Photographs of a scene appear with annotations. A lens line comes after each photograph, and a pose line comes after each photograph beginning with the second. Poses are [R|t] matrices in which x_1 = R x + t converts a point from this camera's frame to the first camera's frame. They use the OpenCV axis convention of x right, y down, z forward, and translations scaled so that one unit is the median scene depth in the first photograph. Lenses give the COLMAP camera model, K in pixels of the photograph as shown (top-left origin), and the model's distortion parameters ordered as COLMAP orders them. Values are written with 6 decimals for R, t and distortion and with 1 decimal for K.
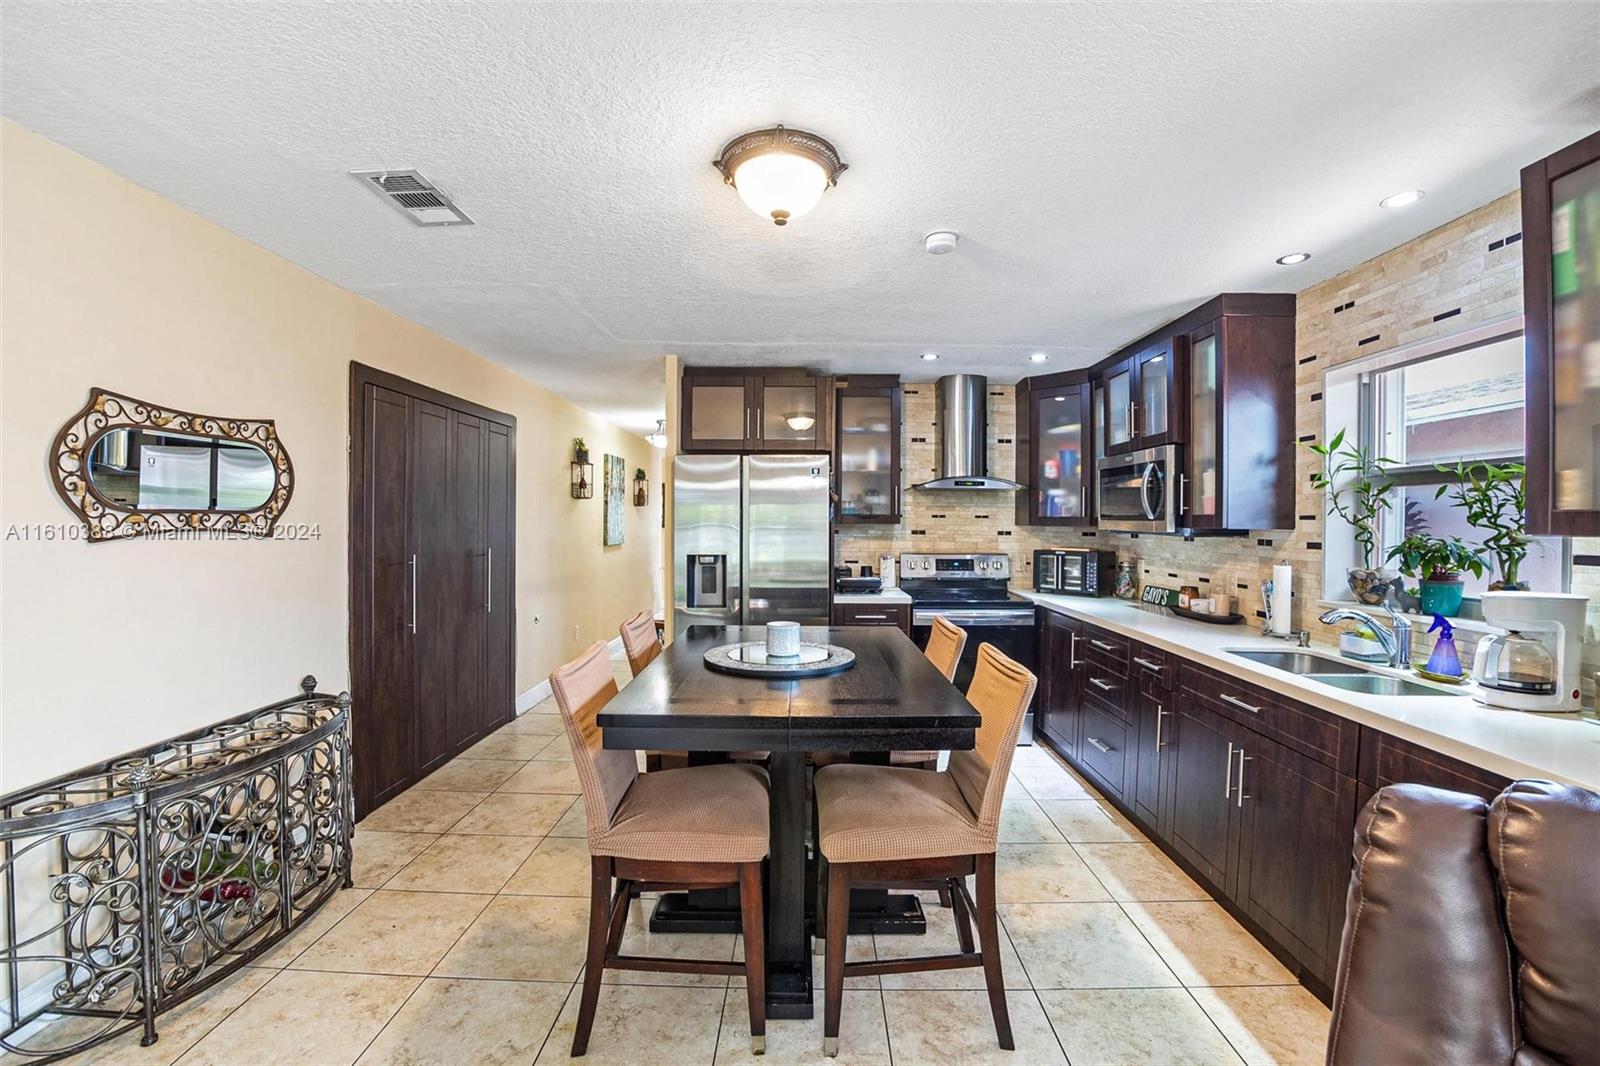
lens RADIAL K [[666.5, 0, 800.0], [0, 666.5, 533.0], [0, 0, 1]] dist [-0.038271, 0.004701]
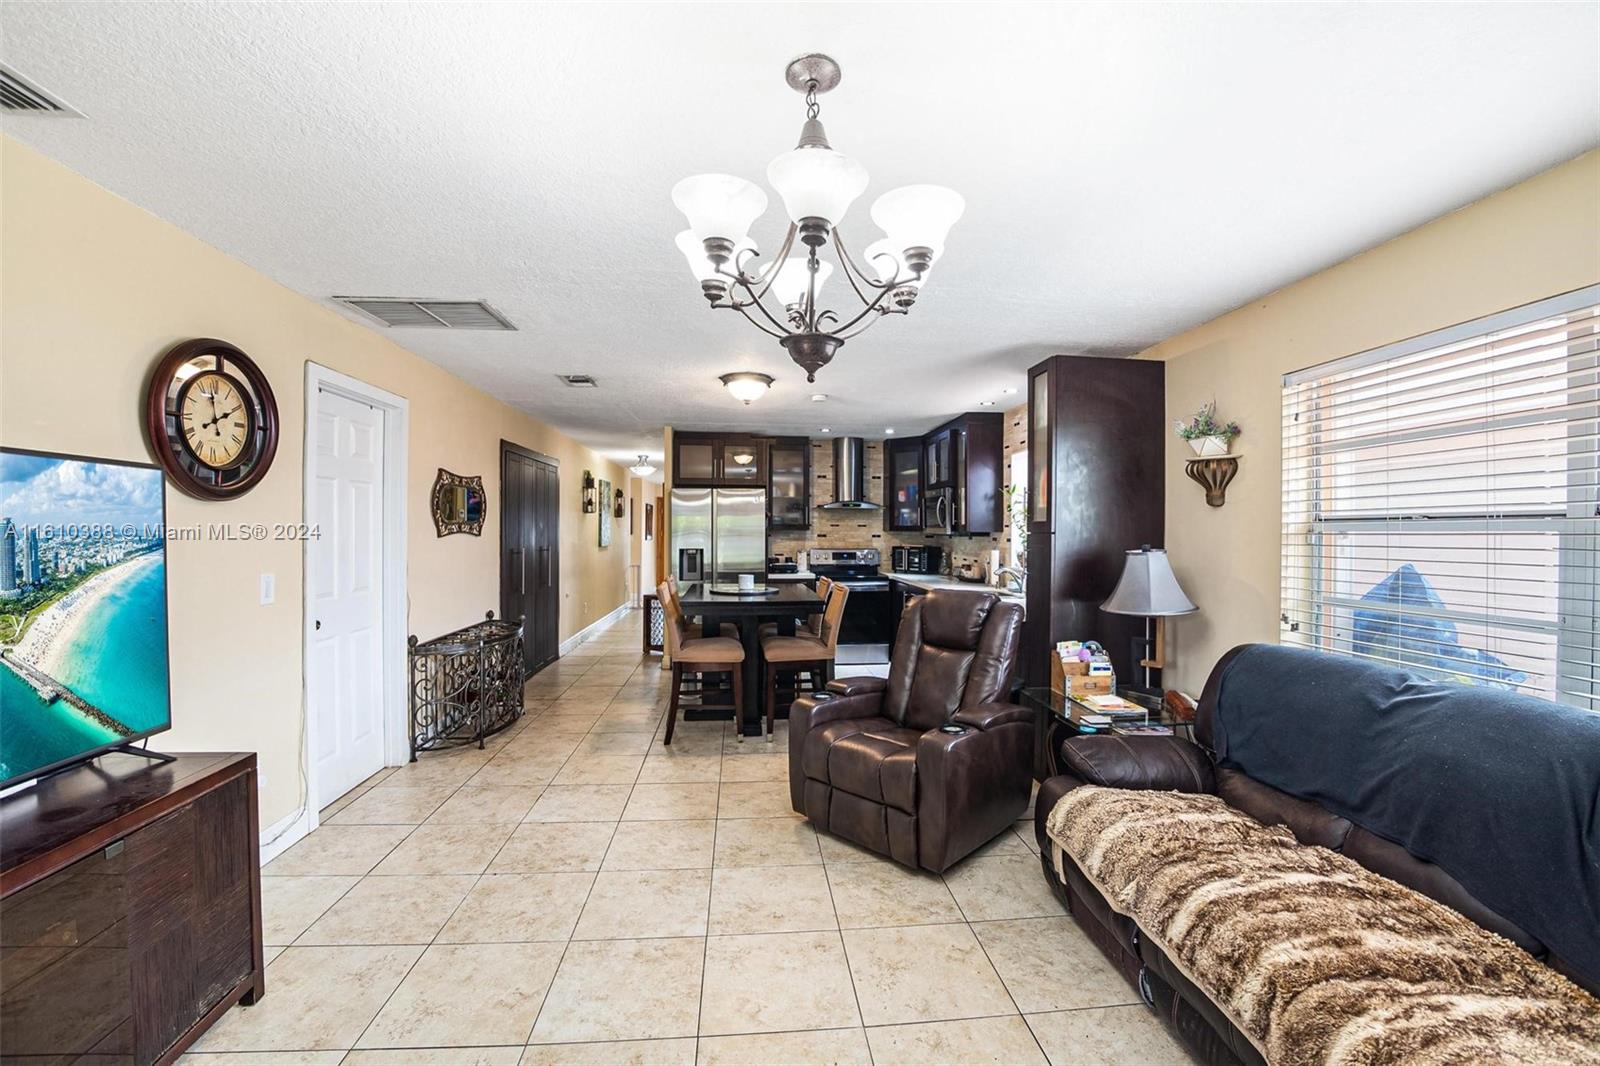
lens RADIAL K [[648.0, 0, 816.4], [0, 648.0, 544.3], [0, 0, 1]] dist [-0.021185, 0.000270]
pose [[0.991755, -0.003291, 0.128102, -0.037513], [0.002588, 0.999981, 0.005649, 0.012841], [-0.128119, -0.005271, 0.991745, -0.616429]]
